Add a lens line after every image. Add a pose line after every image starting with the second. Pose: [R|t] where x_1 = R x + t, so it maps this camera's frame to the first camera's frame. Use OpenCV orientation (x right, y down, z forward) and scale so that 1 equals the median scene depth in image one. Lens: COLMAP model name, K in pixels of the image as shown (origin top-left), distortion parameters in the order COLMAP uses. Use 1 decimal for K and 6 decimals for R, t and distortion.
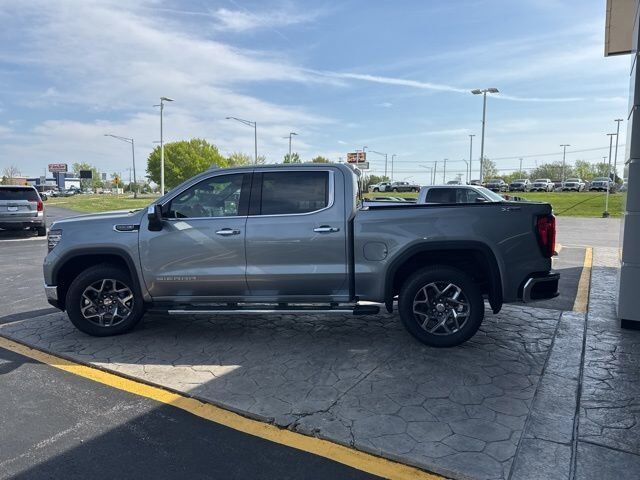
lens RADIAL K [[454.5, 0, 316.9], [0, 454.5, 235.9], [0, 0, 1]] dist [0.009052, -0.020354]
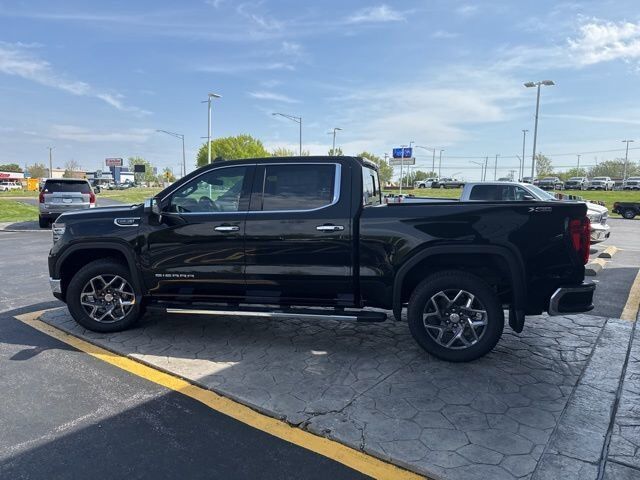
lens RADIAL K [[454.5, 0, 316.1], [0, 454.5, 235.9], [0, 0, 1]] dist [0.009052, -0.020354]
pose [[0.994813, 0.021625, -0.099396, 0.039798], [-0.020665, 0.999729, 0.010678, -0.001591], [0.099600, -0.008569, 0.994991, 0.015973]]
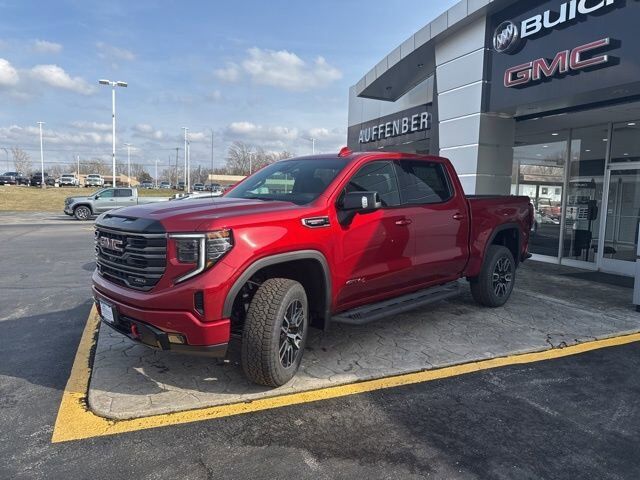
lens RADIAL K [[452.8, 0, 322.9], [0, 452.8, 243.0], [0, 0, 1]] dist [0.002449, -0.013081]
pose [[0.574059, -0.070839, 0.815744, -1.099755], [0.051139, 0.997407, 0.050627, -0.024514], [-0.817216, 0.012654, 0.576193, 0.498741]]
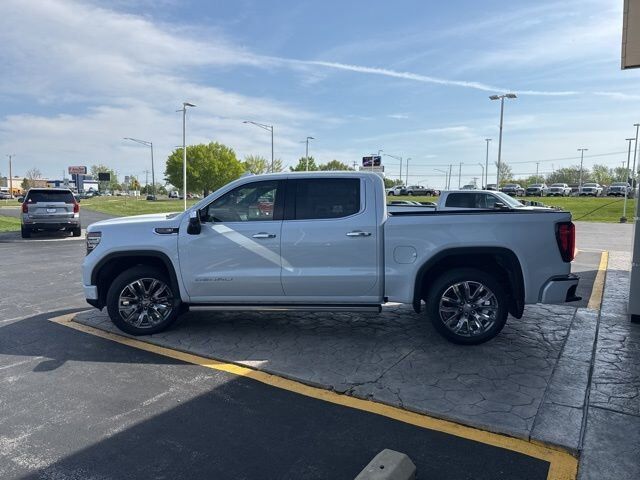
lens RADIAL K [[454.5, 0, 316.4], [0, 454.5, 242.7], [0, 0, 1]] dist [0.009052, -0.020354]
pose [[0.999553, 0.008651, -0.028623, -0.069977], [-0.008428, 0.999933, 0.007900, 0.007215], [0.028690, -0.007655, 0.999559, -0.133068]]
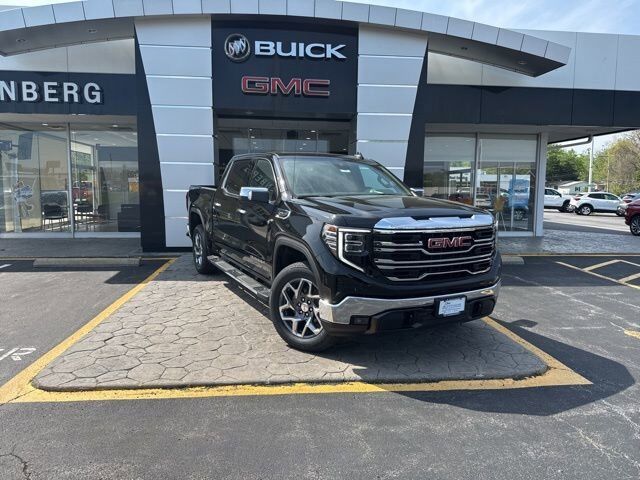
lens RADIAL K [[454.5, 0, 323.0], [0, 454.5, 241.8], [0, 0, 1]] dist [0.009052, -0.020354]
pose [[-0.613551, -0.101594, 0.783092, -1.144813], [0.057961, 0.983220, 0.172970, -0.151876], [-0.787525, 0.151515, -0.597367, 1.861070]]
